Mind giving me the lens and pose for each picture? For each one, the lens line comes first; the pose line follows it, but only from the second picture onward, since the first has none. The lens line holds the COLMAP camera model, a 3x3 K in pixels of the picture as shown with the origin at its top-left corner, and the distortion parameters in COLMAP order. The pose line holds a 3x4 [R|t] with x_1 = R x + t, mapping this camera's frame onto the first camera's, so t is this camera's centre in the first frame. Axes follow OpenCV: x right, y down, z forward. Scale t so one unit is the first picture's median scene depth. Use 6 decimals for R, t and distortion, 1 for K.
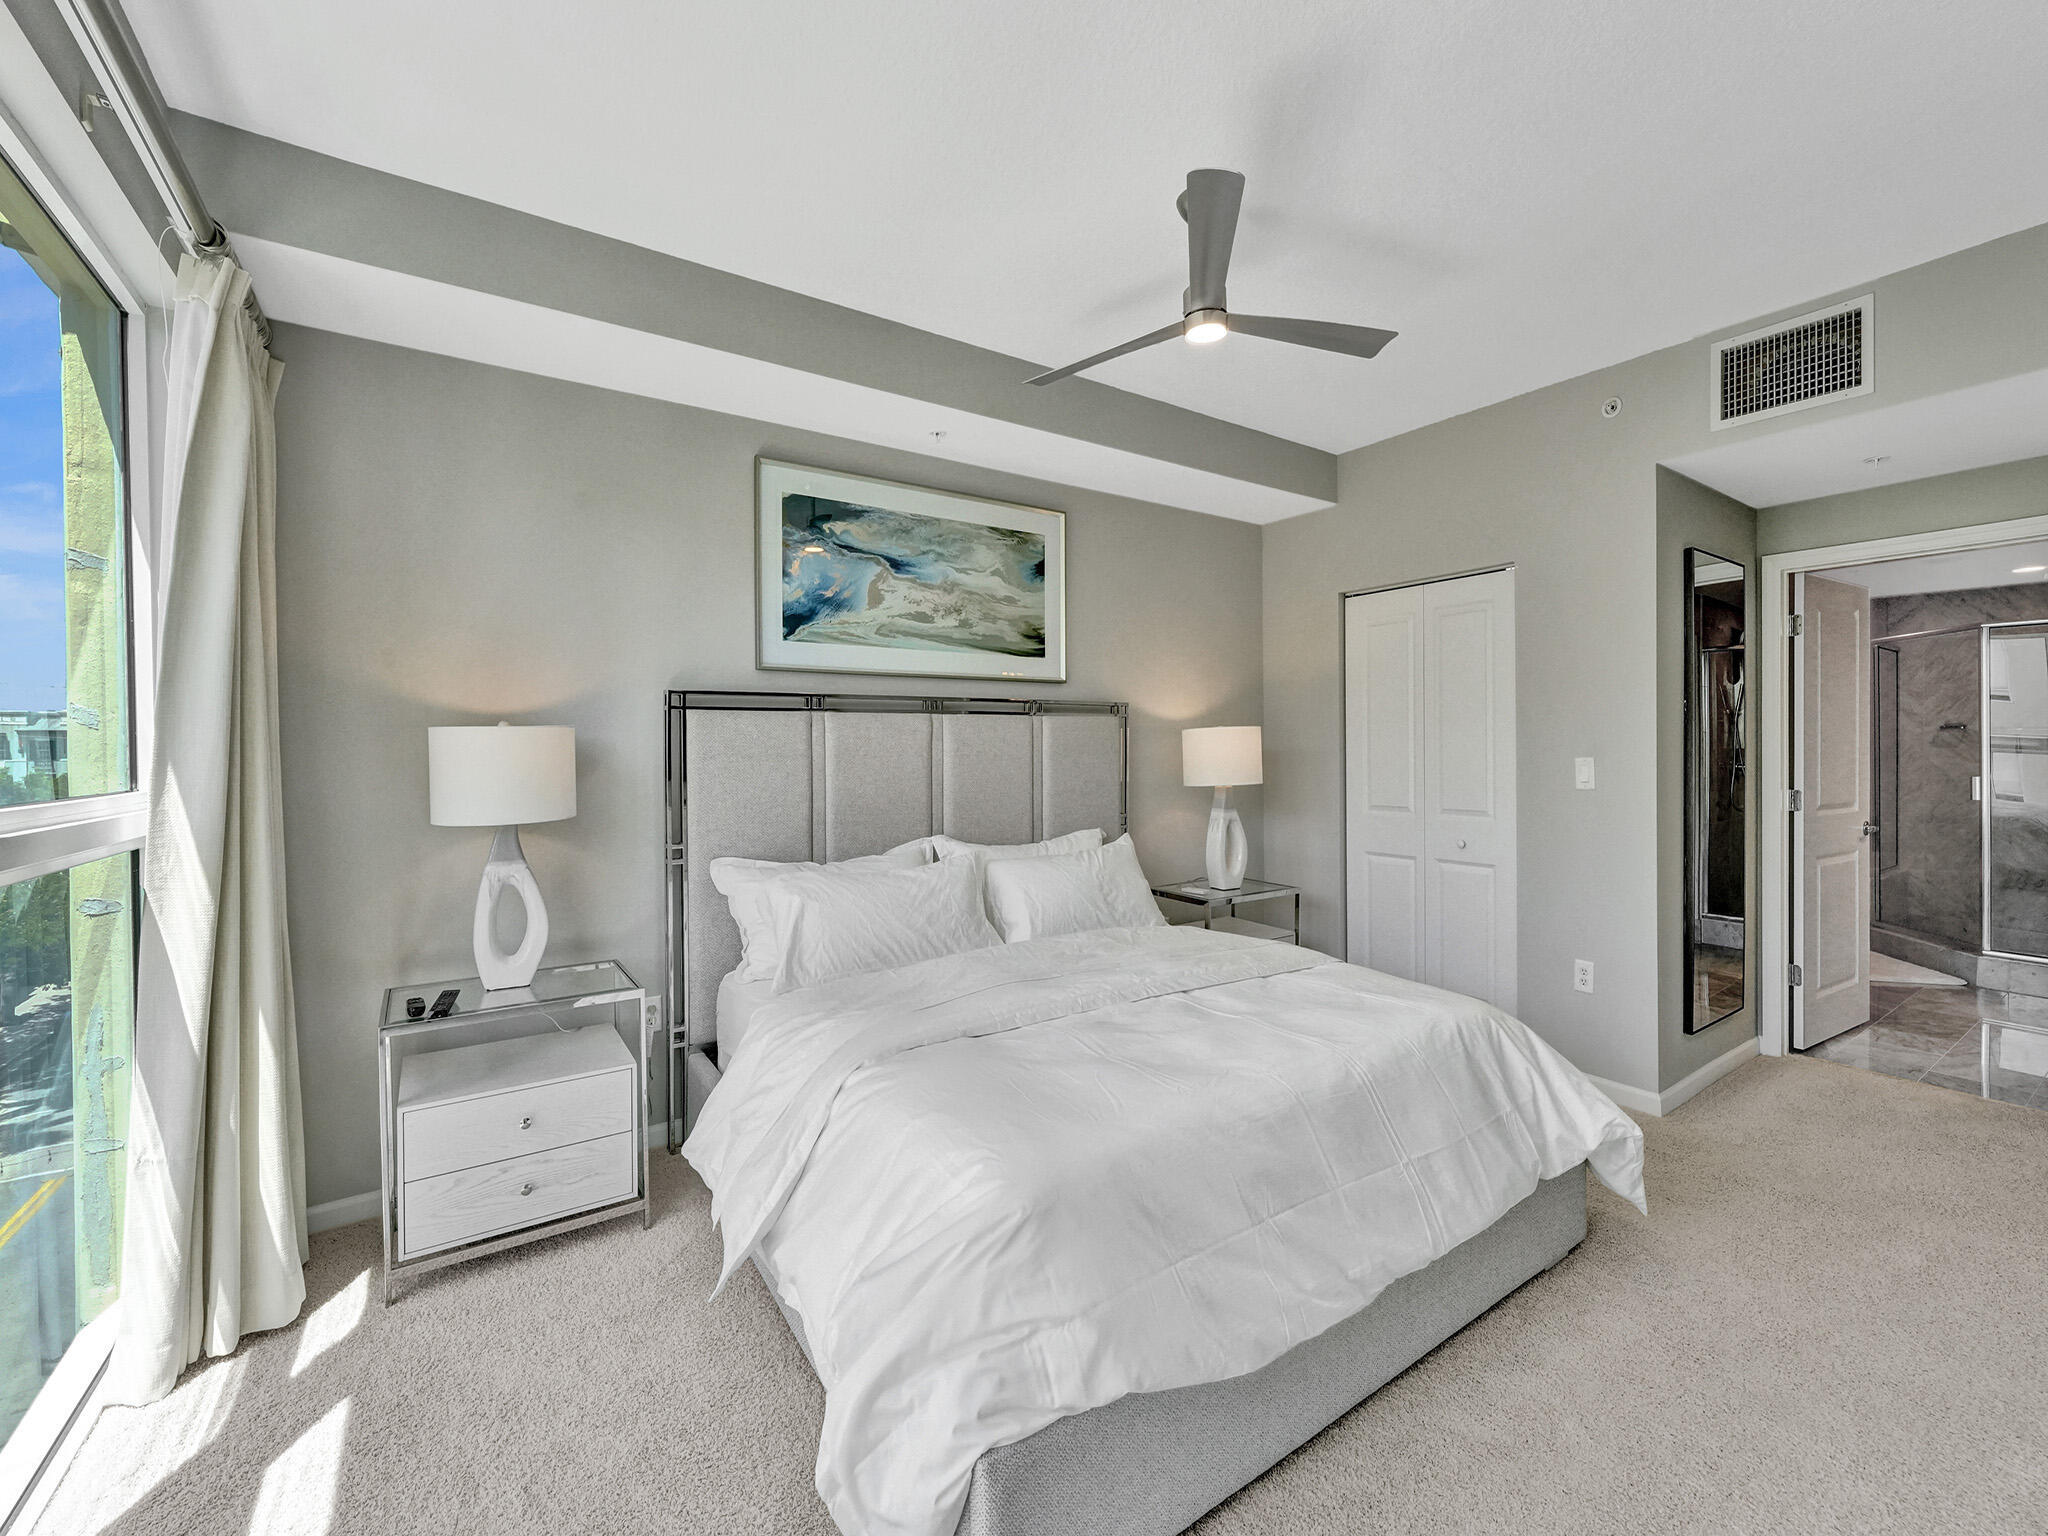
lens RADIAL K [[850.6, 0, 1022.6], [0, 850.6, 726.0], [0, 0, 1]] dist [-0.000529, 0.000095]
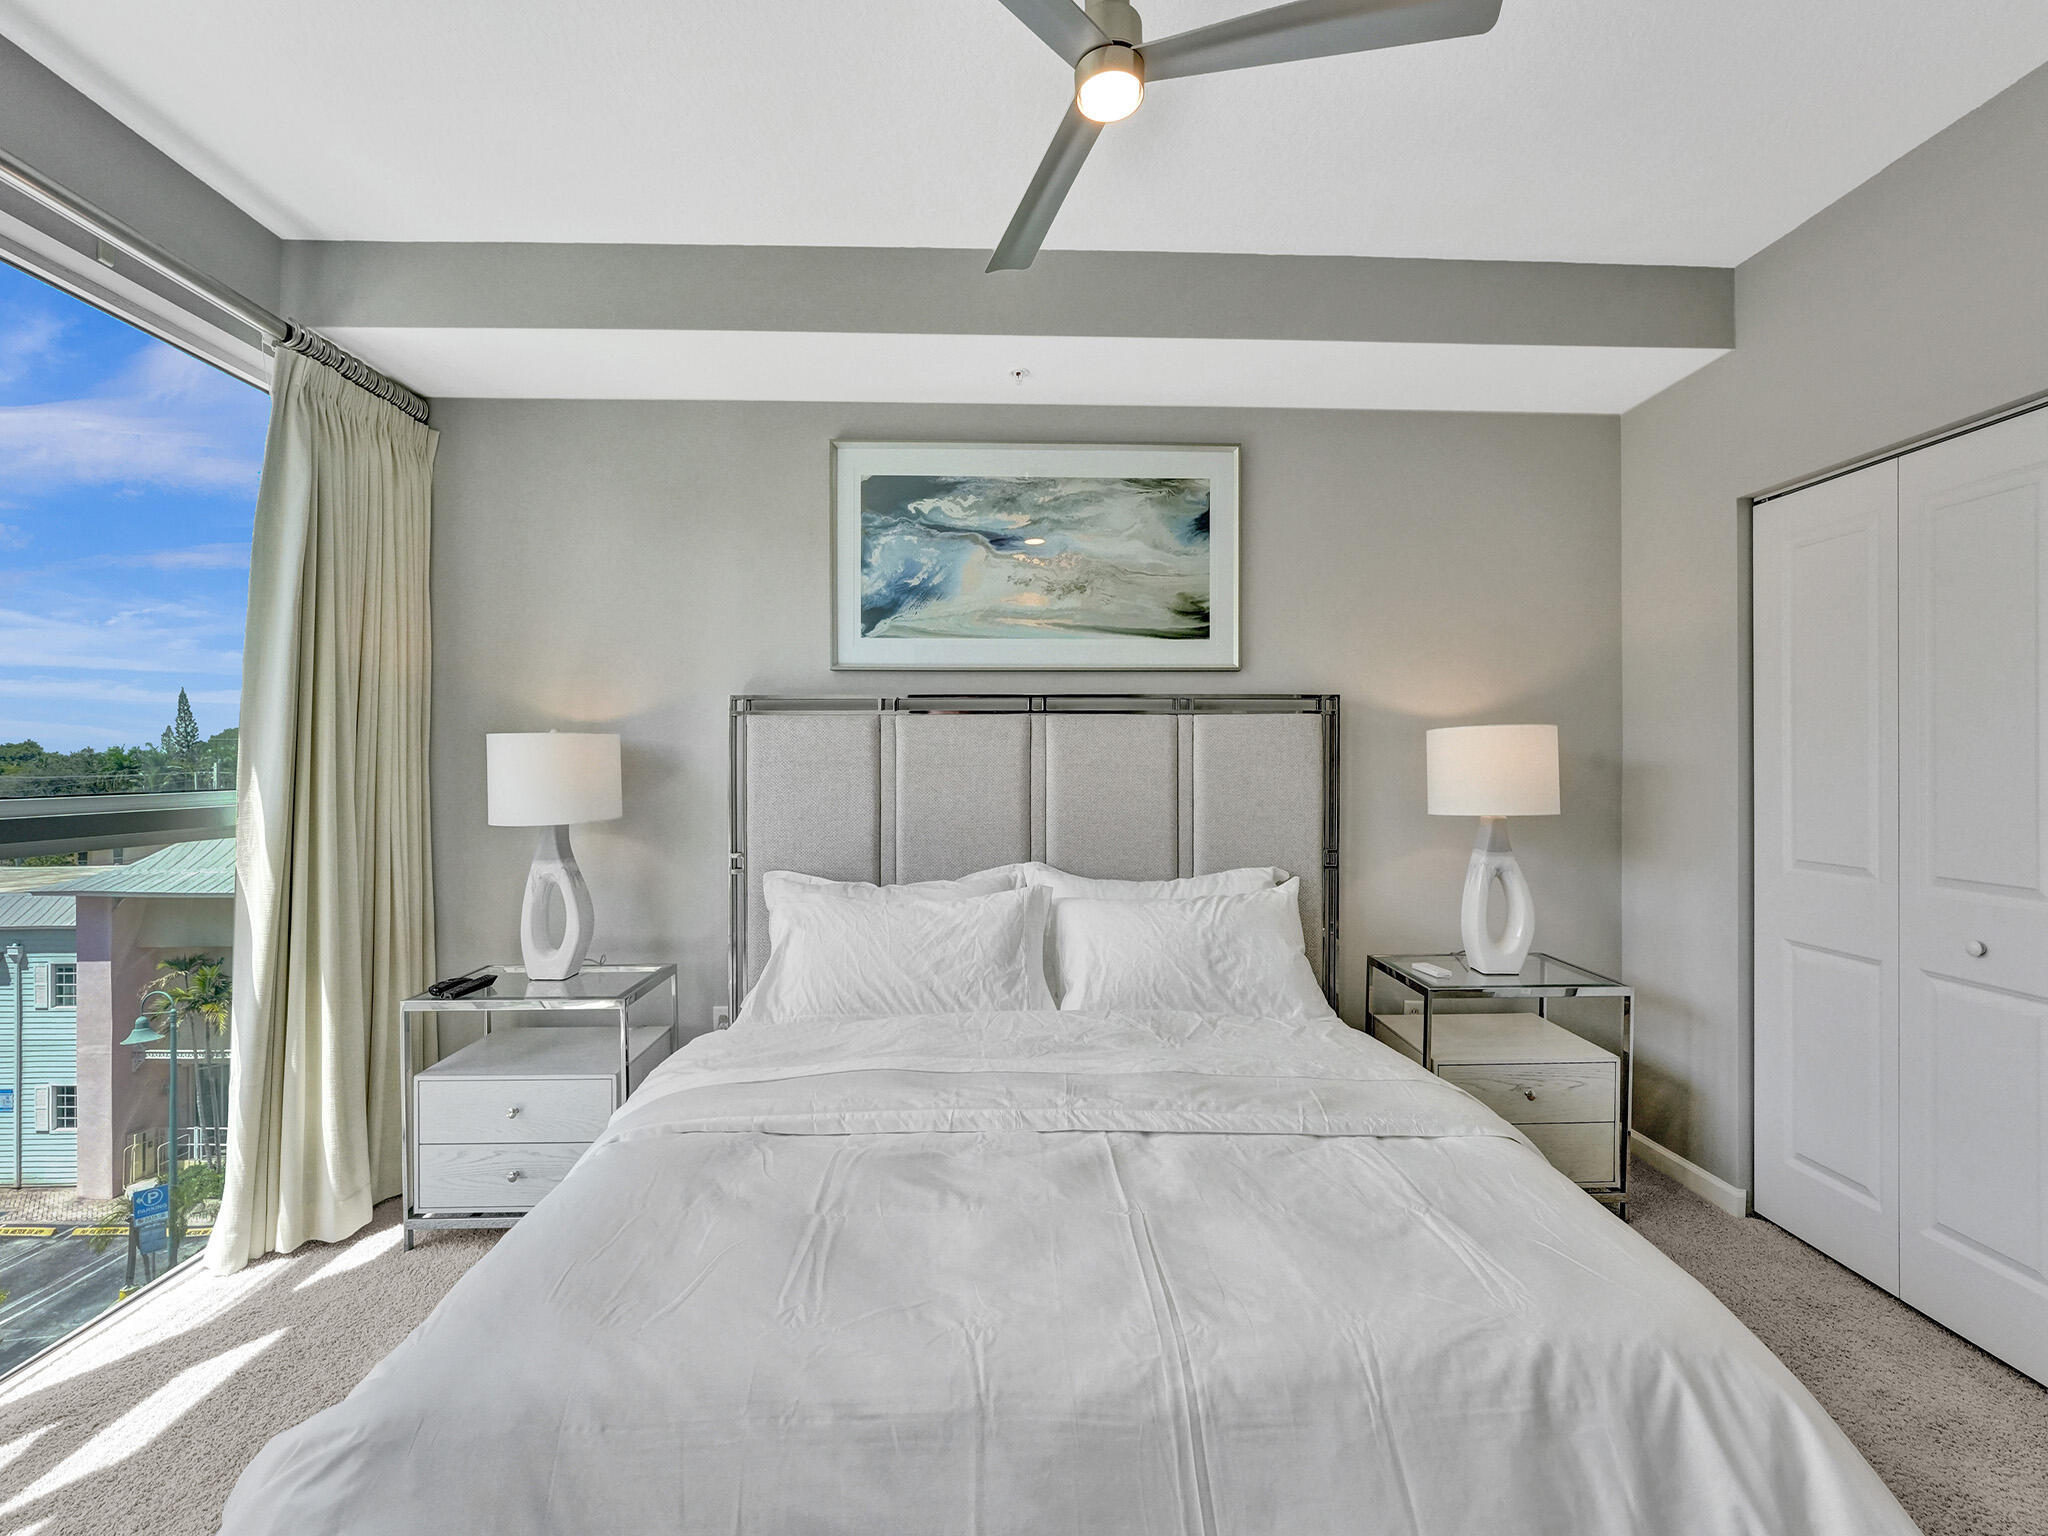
lens RADIAL K [[869.8, 0, 1019.2], [0, 869.8, 731.5], [0, 0, 1]] dist [-0.002597, -0.000431]
pose [[0.848687, -0.007452, -0.528843, 0.341954], [0.008855, 0.999961, 0.000120, 0.002029], [0.528821, -0.004785, 0.848720, 0.282646]]
